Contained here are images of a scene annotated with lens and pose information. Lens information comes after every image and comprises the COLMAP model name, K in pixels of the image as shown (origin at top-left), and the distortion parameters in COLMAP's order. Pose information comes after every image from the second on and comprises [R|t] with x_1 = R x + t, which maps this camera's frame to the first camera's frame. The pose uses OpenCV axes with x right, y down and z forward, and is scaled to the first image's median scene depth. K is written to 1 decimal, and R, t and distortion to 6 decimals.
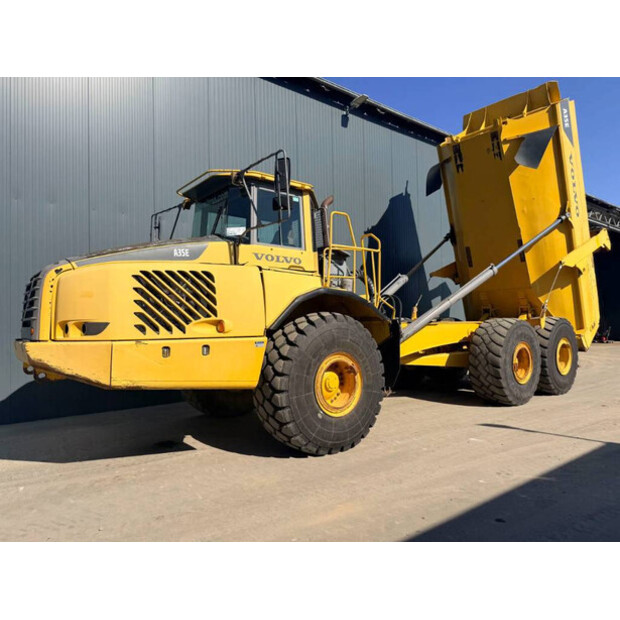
lens RADIAL K [[438.3, 0, 312.3], [0, 438.3, 313.1], [0, 0, 1]] dist [0.062685, -0.089564]
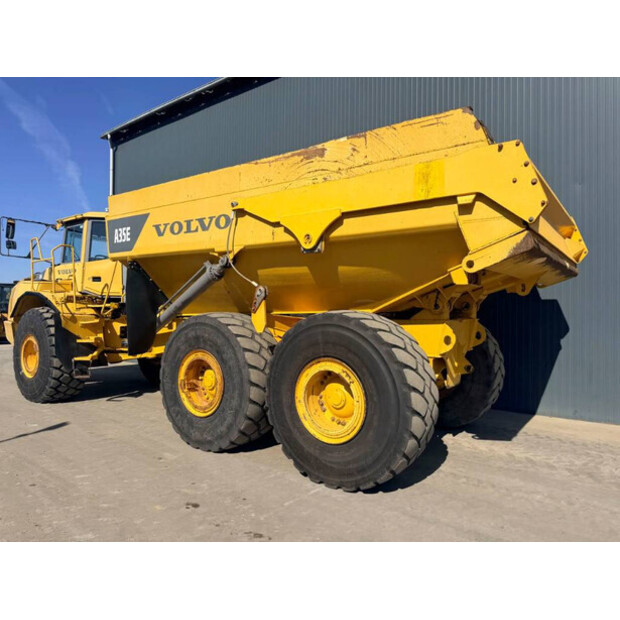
lens RADIAL K [[438.3, 0, 312.3], [0, 438.3, 313.1], [0, 0, 1]] dist [0.062685, -0.089564]
pose [[0.258077, 0.009814, -0.966074, 1.721969], [0.011343, 0.999849, 0.013187, 0.008236], [0.966058, -0.014361, 0.257927, 1.518908]]
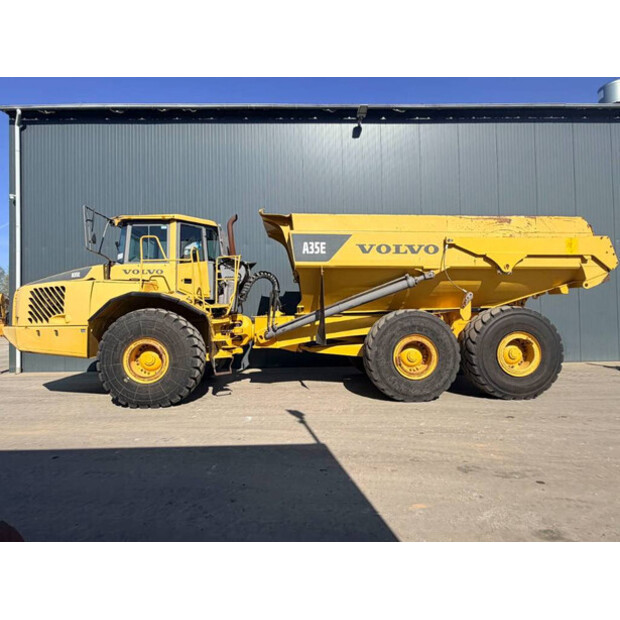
lens RADIAL K [[376.8, 0, 310.0], [0, 376.8, 310.0], [0, 0, 1]] dist [-0.001085, -0.000357]
pose [[0.800657, -0.010208, -0.599037, 1.183562], [0.020391, 0.999740, 0.010217, 0.000554], [0.598776, -0.020395, 0.800656, 0.355309]]
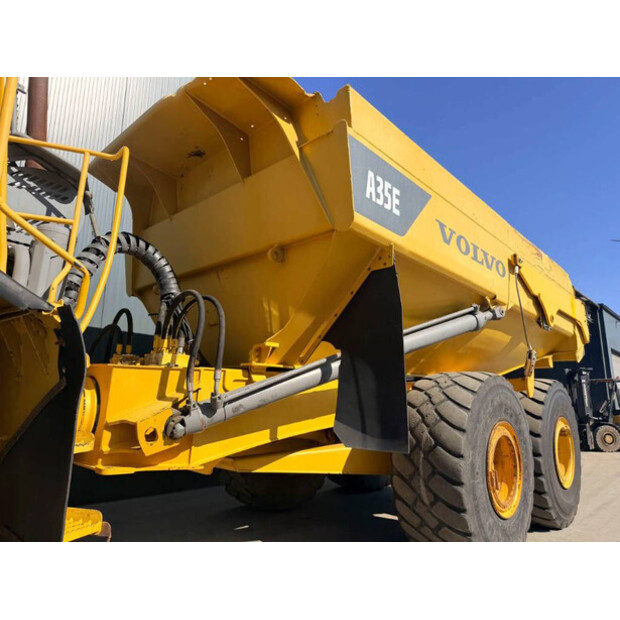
lens RADIAL K [[438.3, 0, 312.3], [0, 438.3, 313.1], [0, 0, 1]] dist [0.062685, -0.089564]
pose [[0.989896, 0.053023, 0.131512, 0.316186], [-0.029311, 0.983940, -0.176079, 0.060366], [-0.138736, 0.170445, 0.975552, 0.838534]]
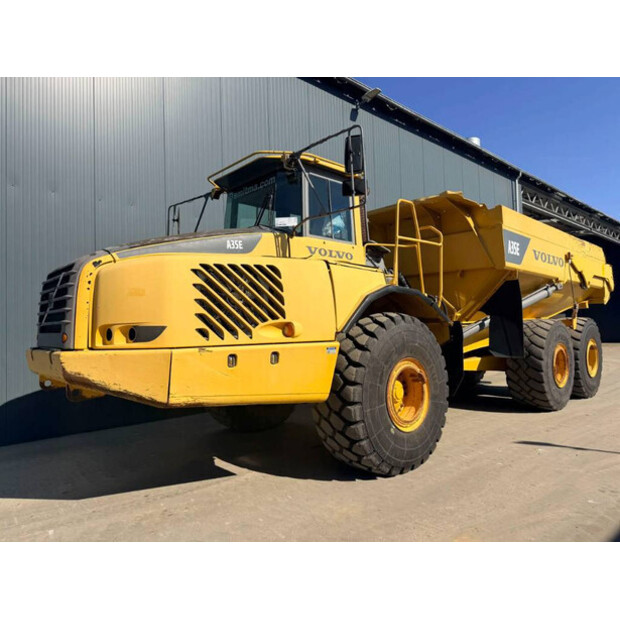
lens RADIAL K [[438.3, 0, 312.3], [0, 438.3, 313.1], [0, 0, 1]] dist [0.062685, -0.089564]
pose [[0.997453, -0.007514, 0.070925, -0.192694], [0.008212, 0.999921, -0.009564, 0.005668], [-0.070847, 0.010122, 0.997436, 0.127059]]
